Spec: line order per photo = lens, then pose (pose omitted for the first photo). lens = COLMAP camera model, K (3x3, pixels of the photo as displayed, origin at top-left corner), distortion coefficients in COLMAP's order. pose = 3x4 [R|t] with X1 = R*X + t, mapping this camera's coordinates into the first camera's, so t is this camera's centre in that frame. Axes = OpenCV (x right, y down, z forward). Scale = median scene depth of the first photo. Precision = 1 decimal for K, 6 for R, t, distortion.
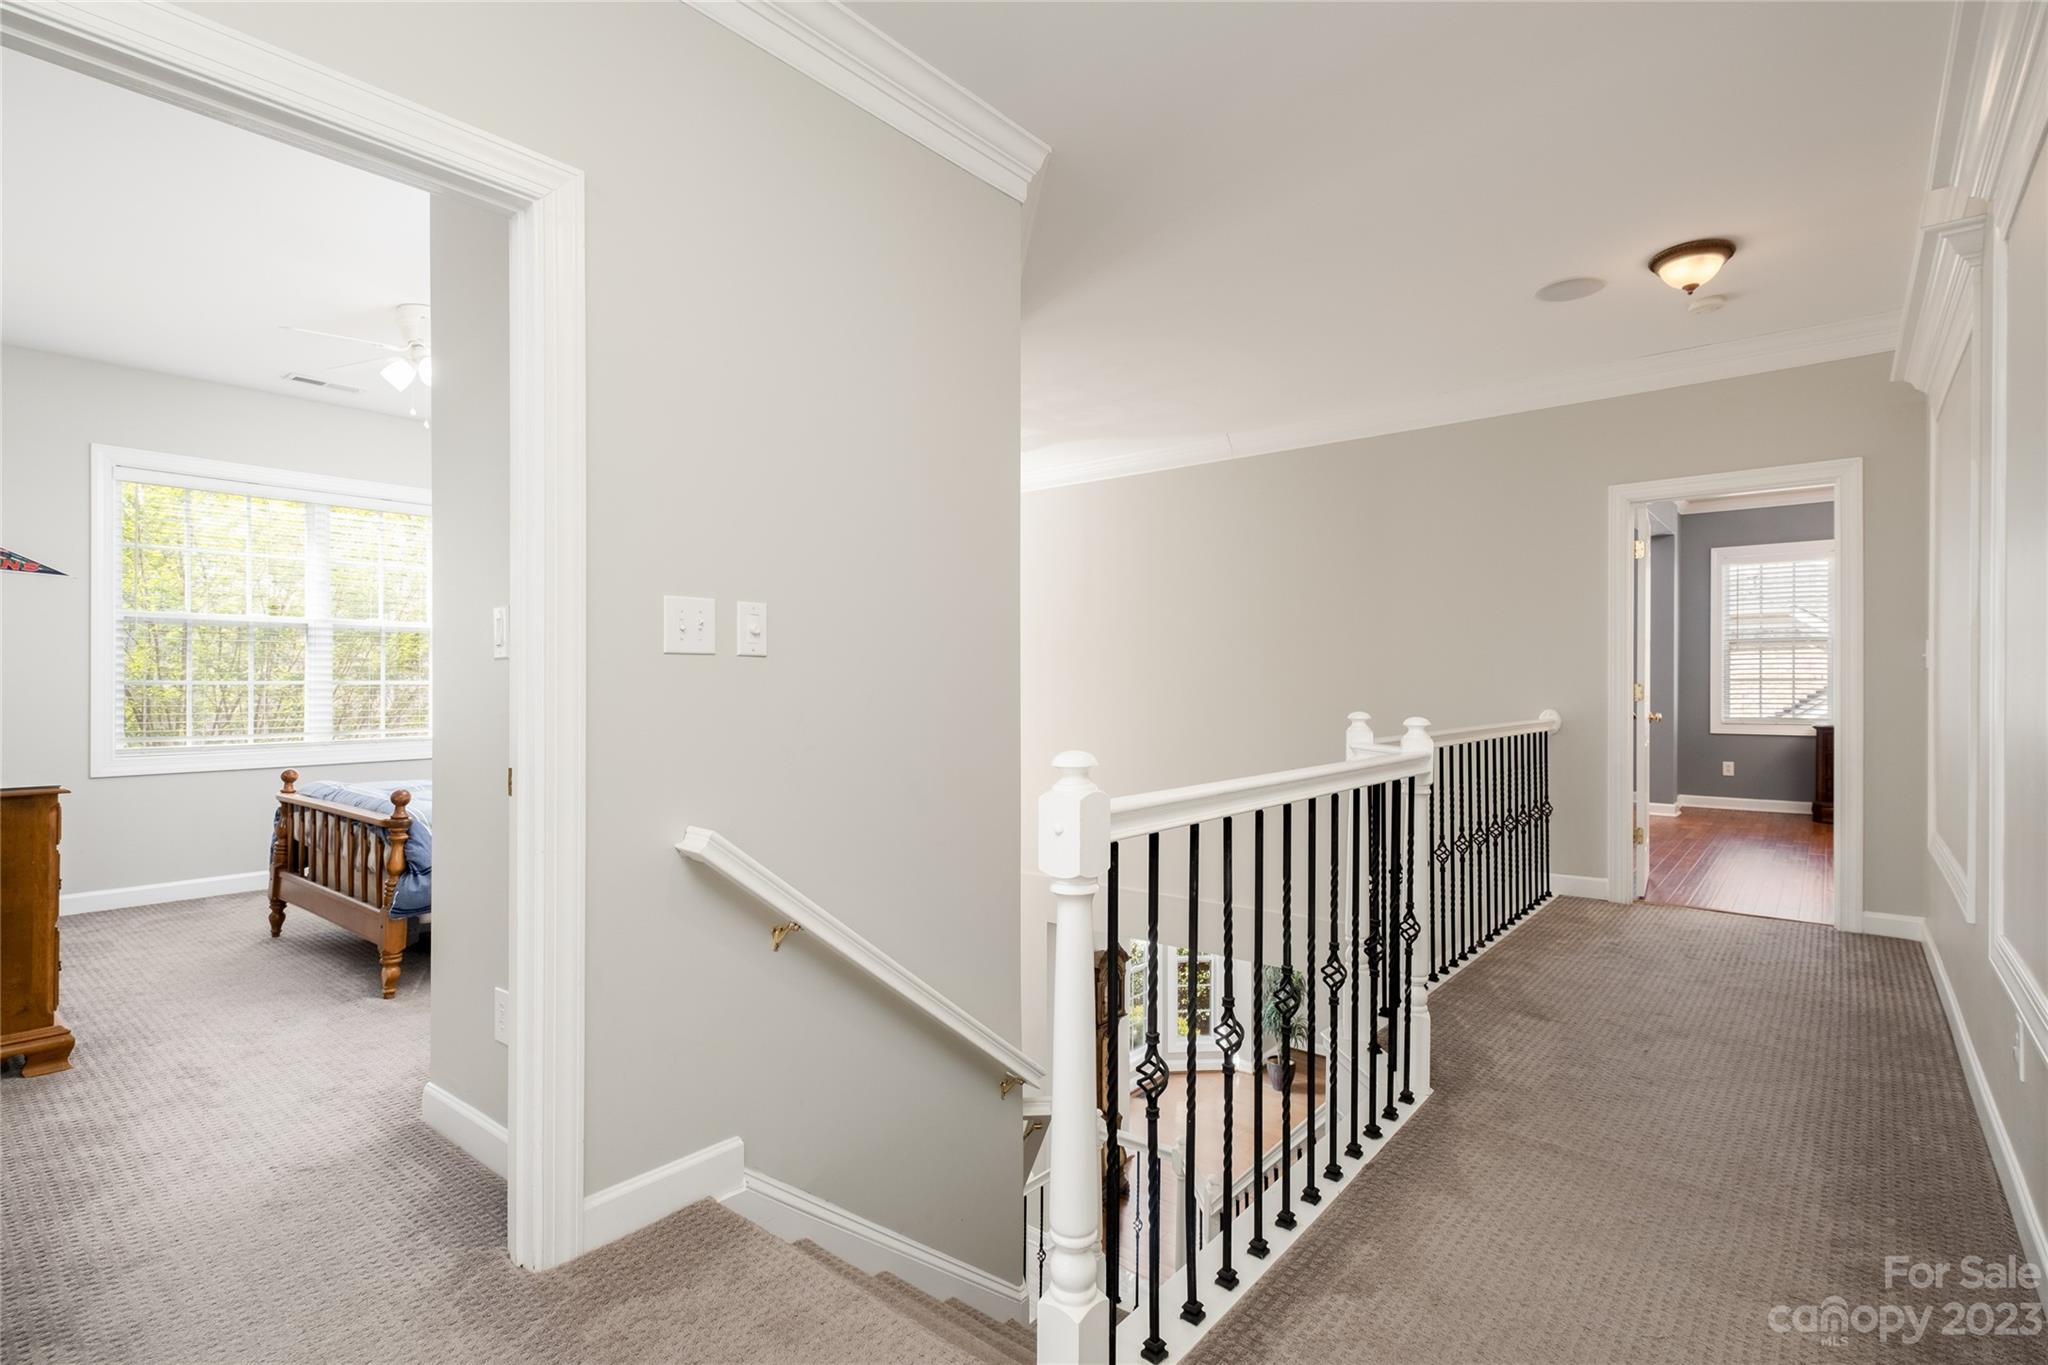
lens RADIAL K [[980.8, 0, 1036.2], [0, 980.8, 673.1], [0, 0, 1]] dist [0.000481, -0.000386]
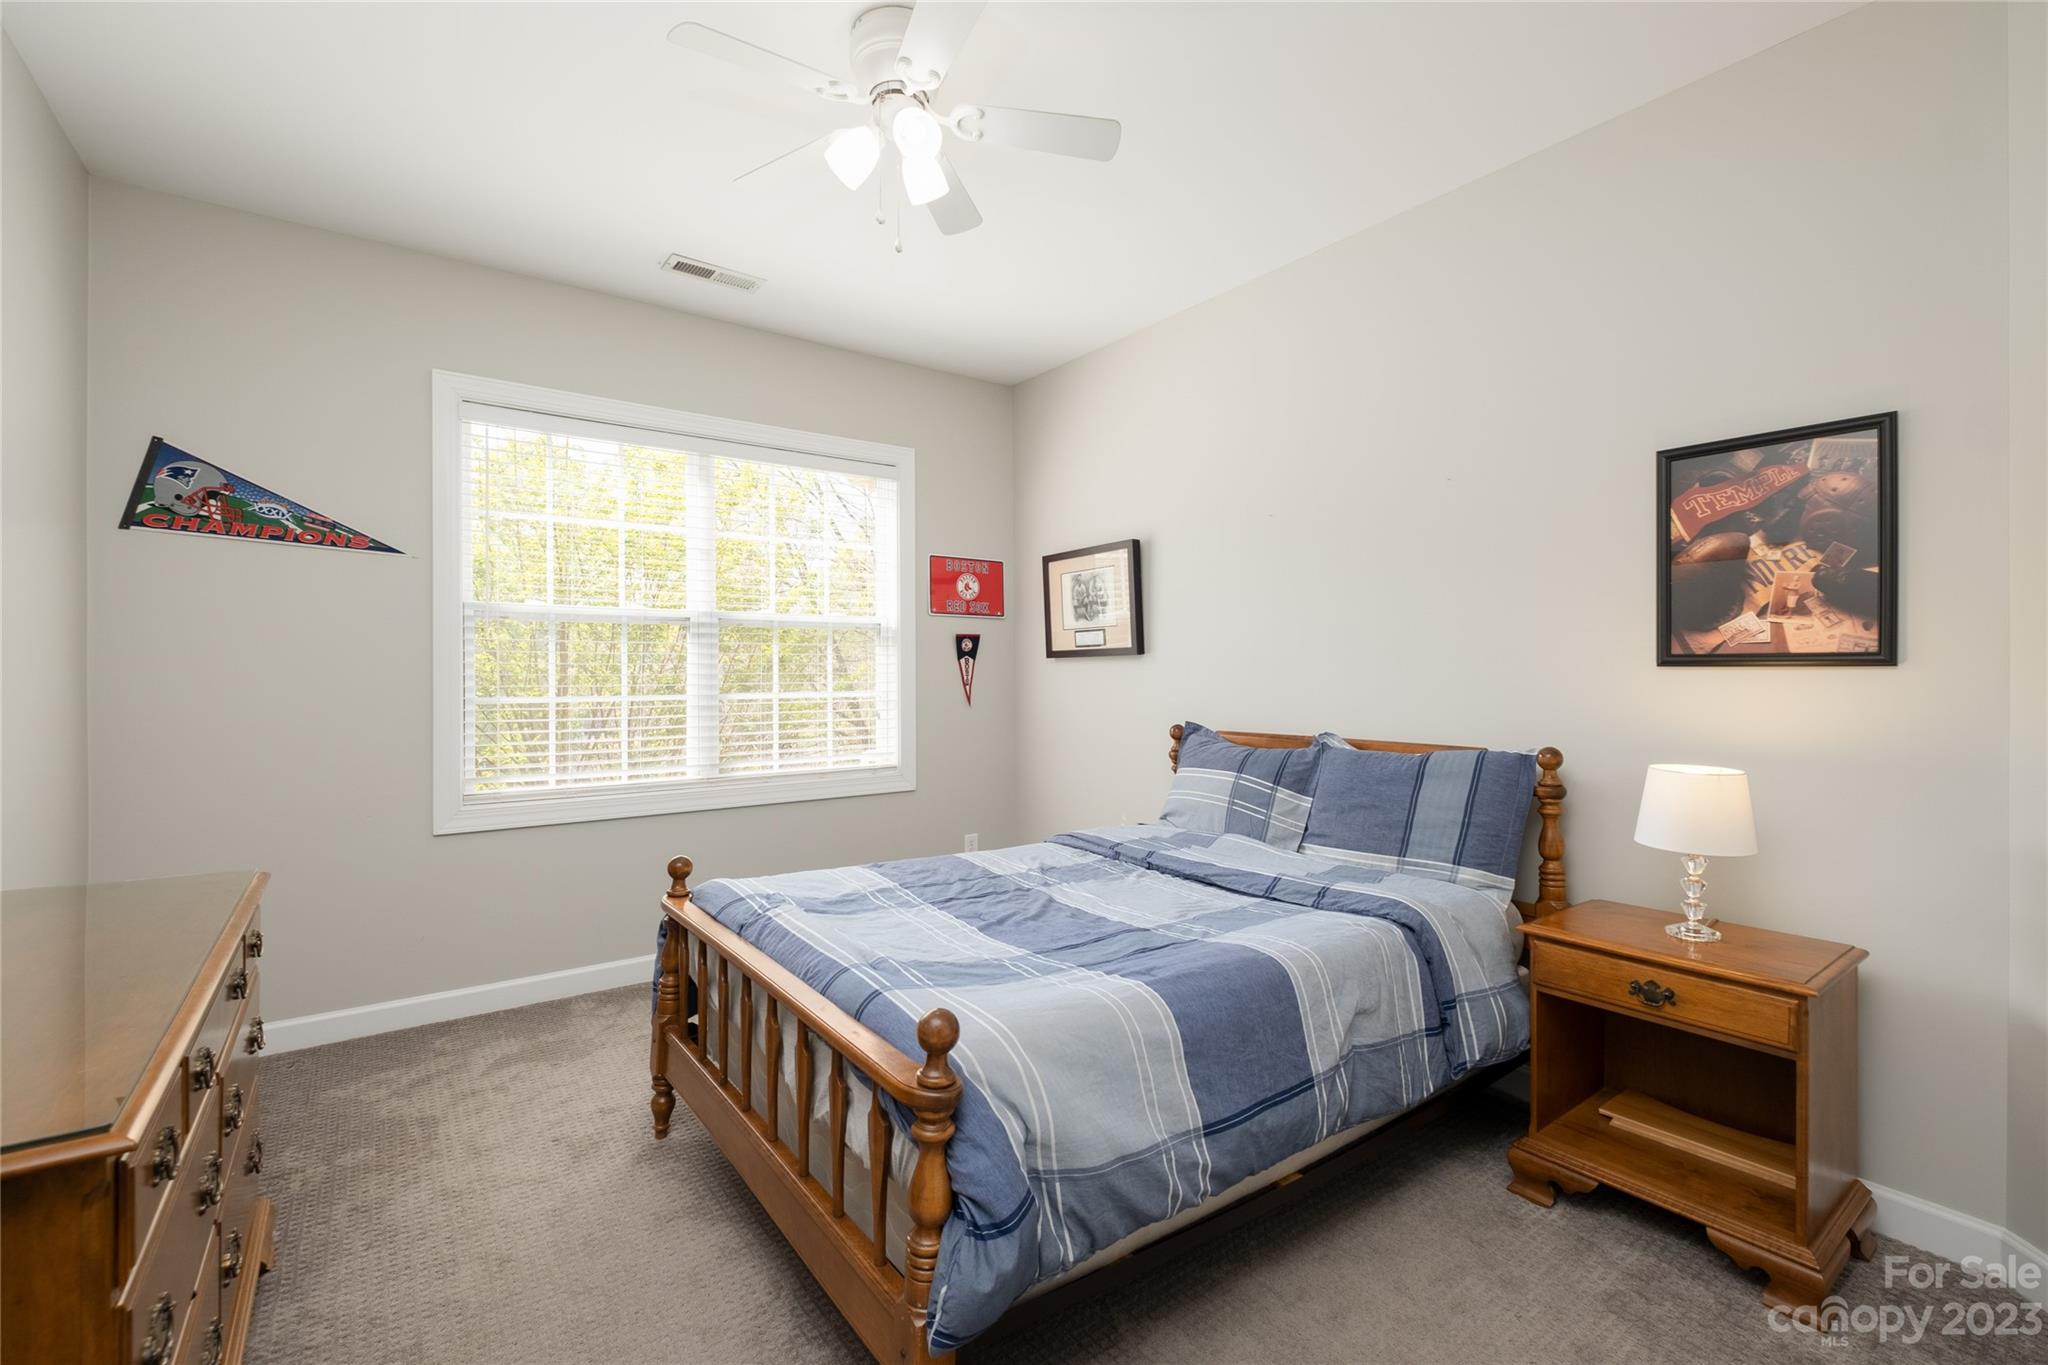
lens RADIAL K [[886.7, 0, 1018.8], [0, 886.7, 657.6], [0, 0, 1]] dist [0.004151, -0.000010]
pose [[0.966970, -0.004276, -0.254854, -0.417698], [0.003929, 0.999991, -0.001873, -0.022311], [0.254859, 0.000810, 0.966978, 0.522413]]
